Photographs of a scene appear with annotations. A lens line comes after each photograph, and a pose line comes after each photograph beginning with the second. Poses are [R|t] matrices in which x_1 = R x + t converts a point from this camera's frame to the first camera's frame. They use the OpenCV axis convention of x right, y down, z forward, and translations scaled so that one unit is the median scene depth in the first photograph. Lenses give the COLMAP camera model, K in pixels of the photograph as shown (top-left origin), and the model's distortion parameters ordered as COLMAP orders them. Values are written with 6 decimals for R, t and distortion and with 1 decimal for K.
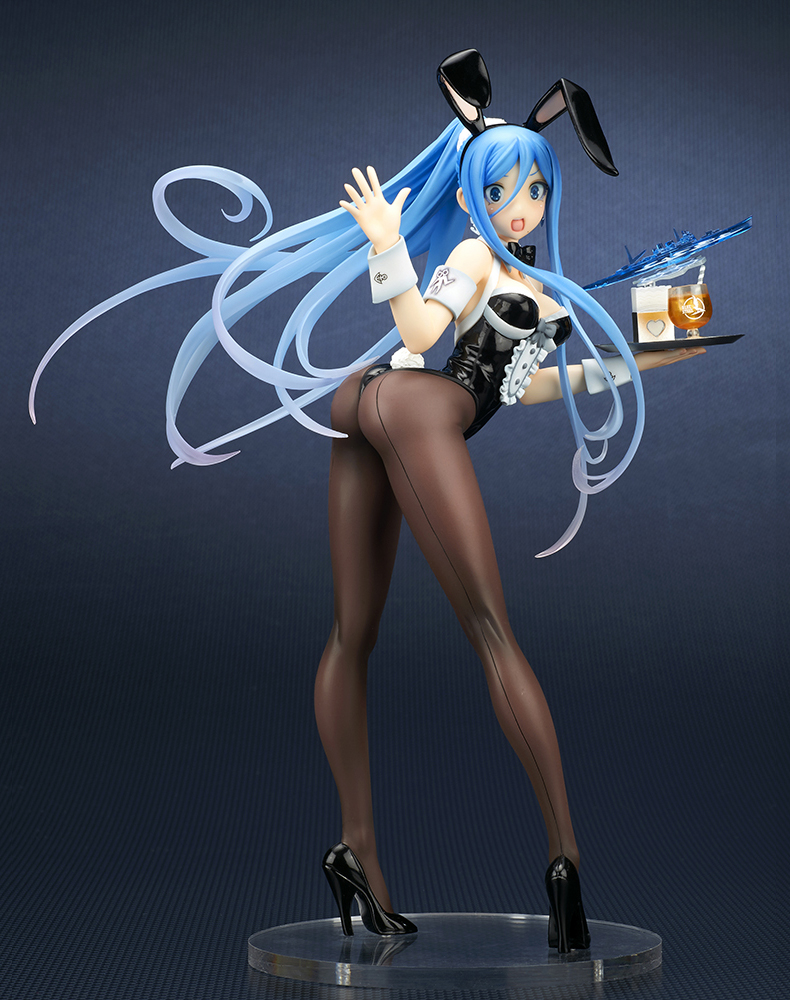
lens RADIAL K [[4201.1, 0, 395.0], [0, 4201.1, 500.0], [0, 0, 1]] dist [0.288281, -0.382183]
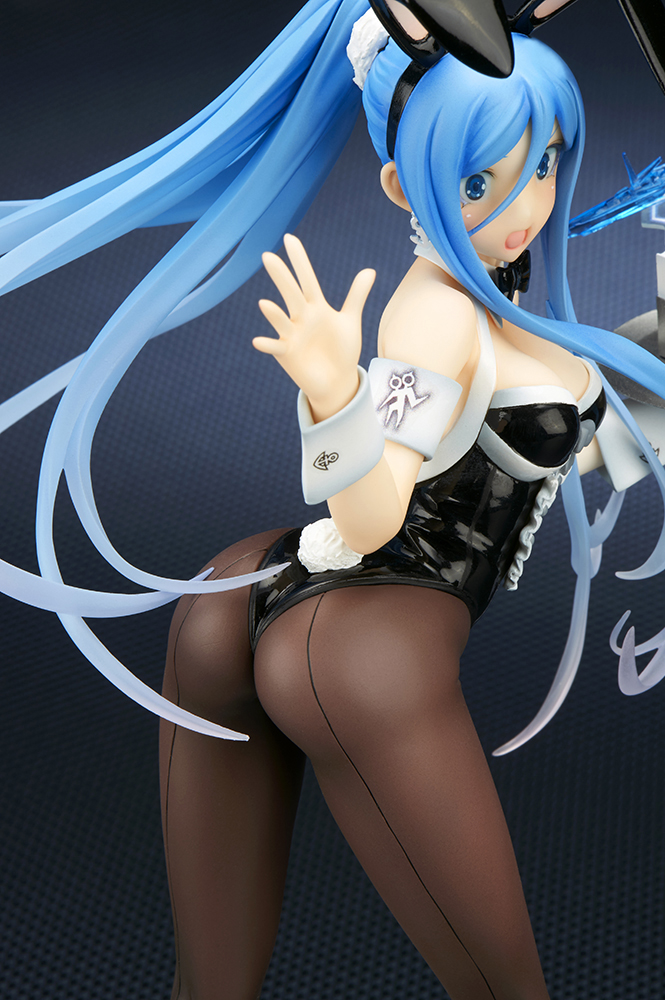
lens RADIAL K [[4102.3, 0, 332.5], [0, 4102.3, 500.0], [0, 0, 1]] dist [-0.182069, -3.855815]
pose [[0.946513, -0.148137, 0.286650, -0.133745], [0.029541, 0.924436, 0.380191, -0.220490], [-0.321310, -0.351388, 0.879367, 0.573324]]
